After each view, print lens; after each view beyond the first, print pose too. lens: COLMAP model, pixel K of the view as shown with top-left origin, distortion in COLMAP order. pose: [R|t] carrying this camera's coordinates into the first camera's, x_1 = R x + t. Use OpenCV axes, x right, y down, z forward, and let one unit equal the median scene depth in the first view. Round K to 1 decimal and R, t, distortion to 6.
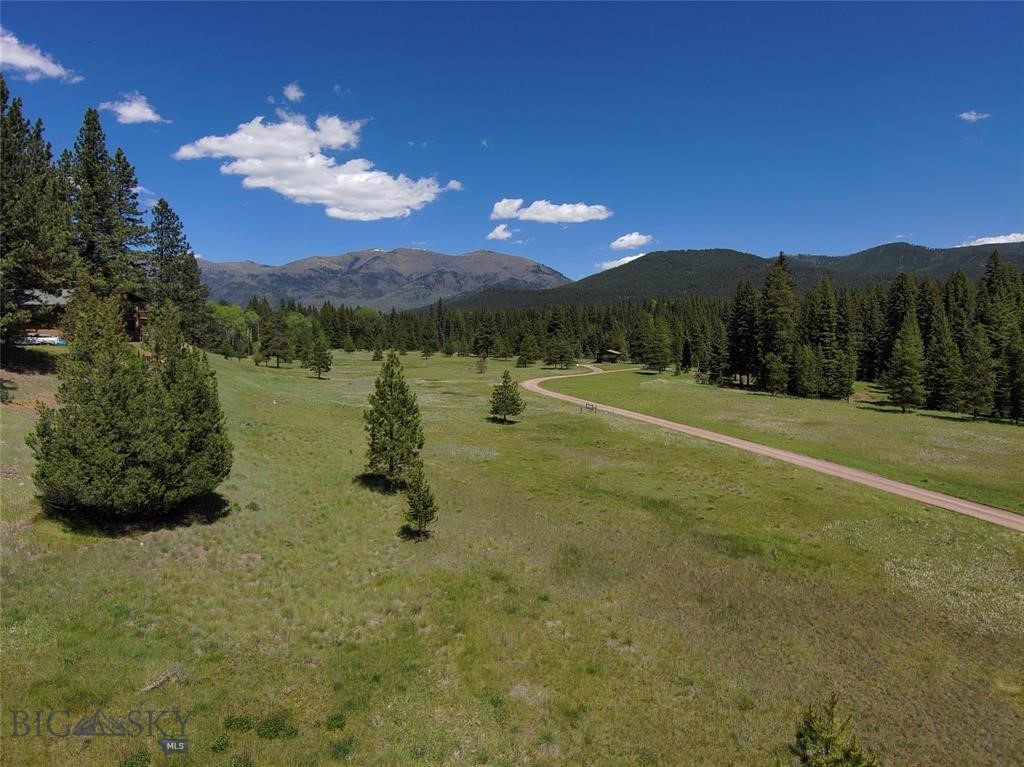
lens RADIAL K [[605.4, 0, 517.6], [0, 605.4, 386.0], [0, 0, 1]] dist [0.070295, -0.094091]
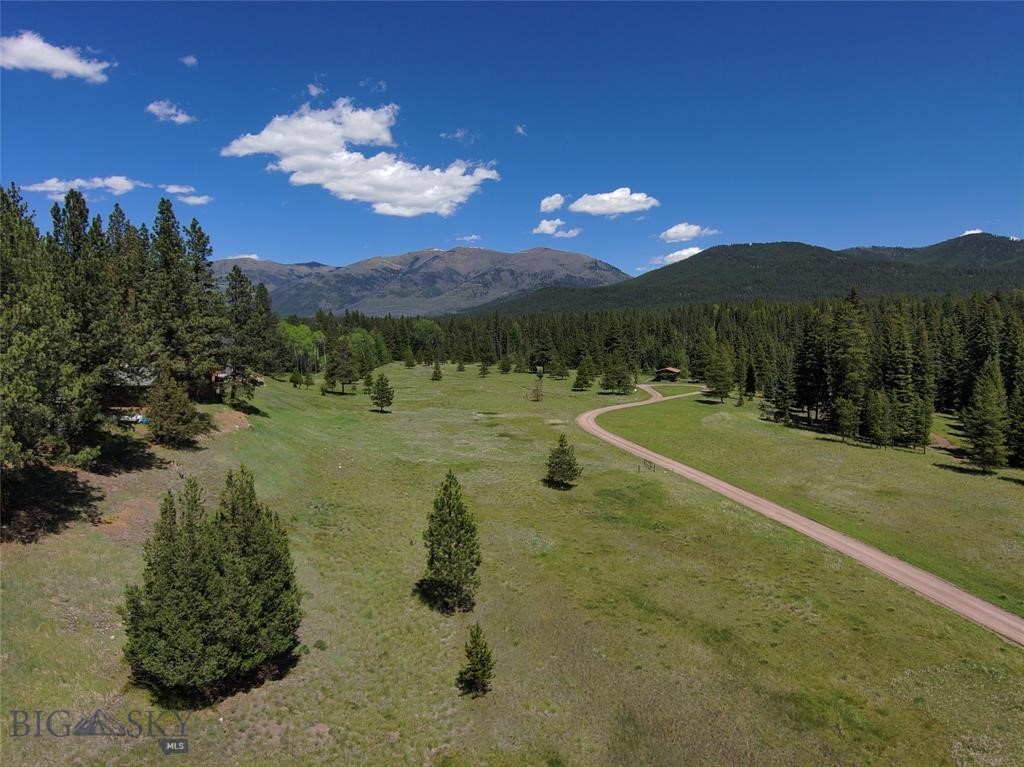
lens RADIAL K [[605.4, 0, 517.3], [0, 605.4, 385.6], [0, 0, 1]] dist [0.070295, -0.094091]
pose [[0.995623, 0.003070, -0.093409, -0.000274], [-0.002619, 0.999984, 0.004948, -0.058685], [0.093423, -0.004681, 0.995615, -0.001631]]
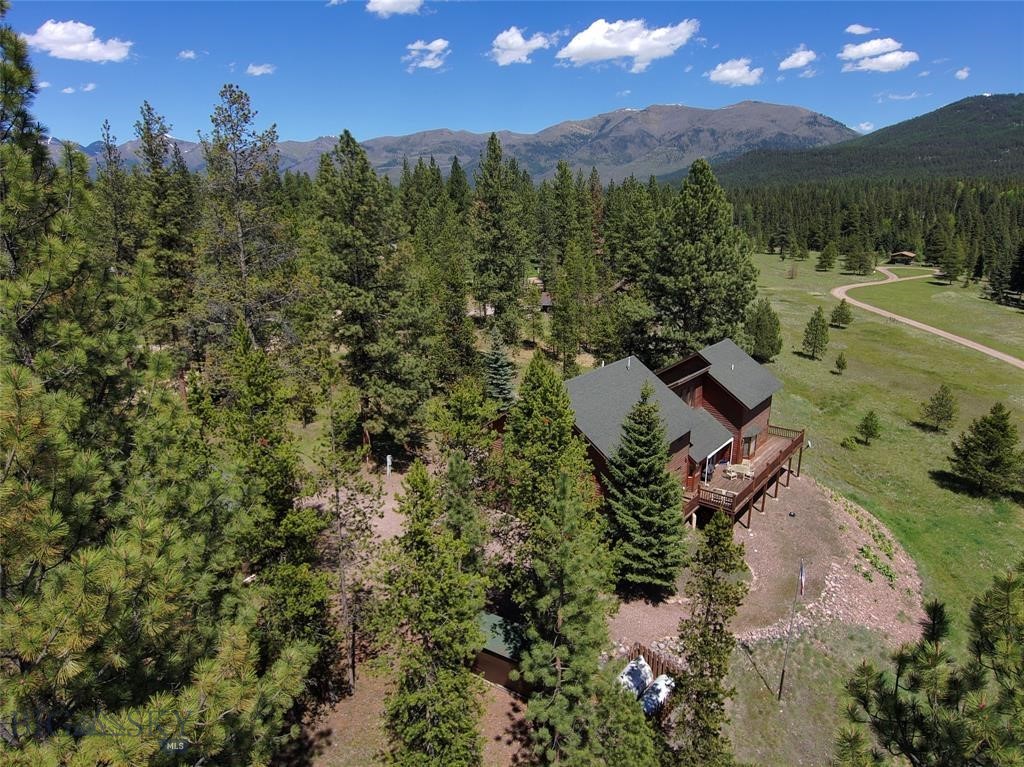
lens RADIAL K [[605.4, 0, 517.7], [0, 605.4, 384.8], [0, 0, 1]] dist [0.070295, -0.094091]
pose [[0.926155, 0.098614, -0.364022, -0.118974], [-0.021355, 0.977374, 0.210439, -0.071918], [0.376538, -0.187126, 0.907305, -0.551681]]
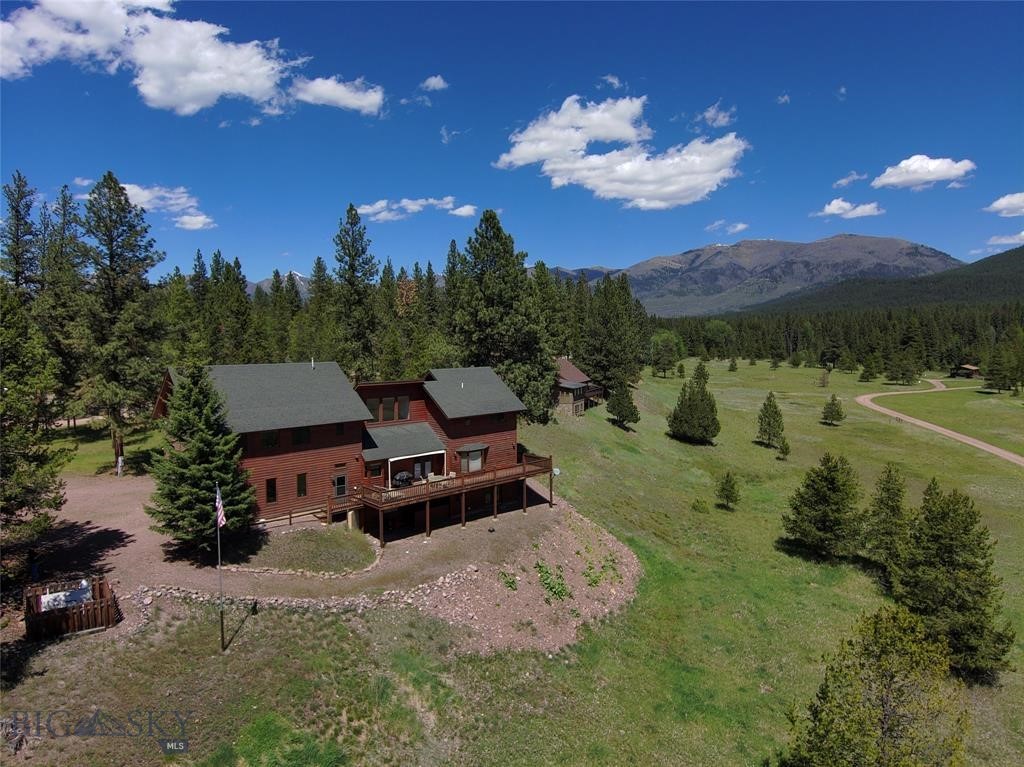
lens RADIAL K [[605.4, 0, 514.8], [0, 605.4, 377.6], [0, 0, 1]] dist [0.070295, -0.094091]
pose [[0.856296, 0.028943, -0.515674, 0.052632], [-0.033103, 0.999451, 0.001127, -0.023336], [0.515424, 0.016105, 0.856784, -0.482501]]
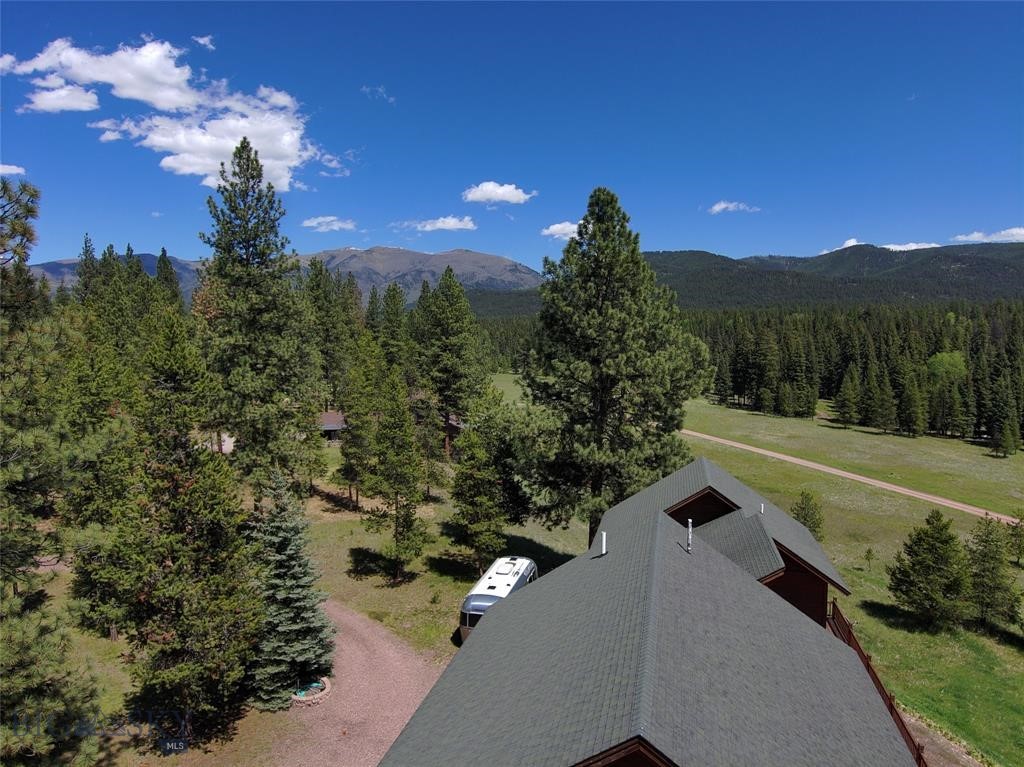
lens RADIAL K [[605.4, 0, 517.6], [0, 605.4, 381.8], [0, 0, 1]] dist [0.070295, -0.094091]
pose [[0.999190, -0.005583, 0.039857, -0.205207], [0.005699, 0.999980, -0.002789, -0.052654], [-0.039840, 0.003014, 0.999202, -0.395305]]
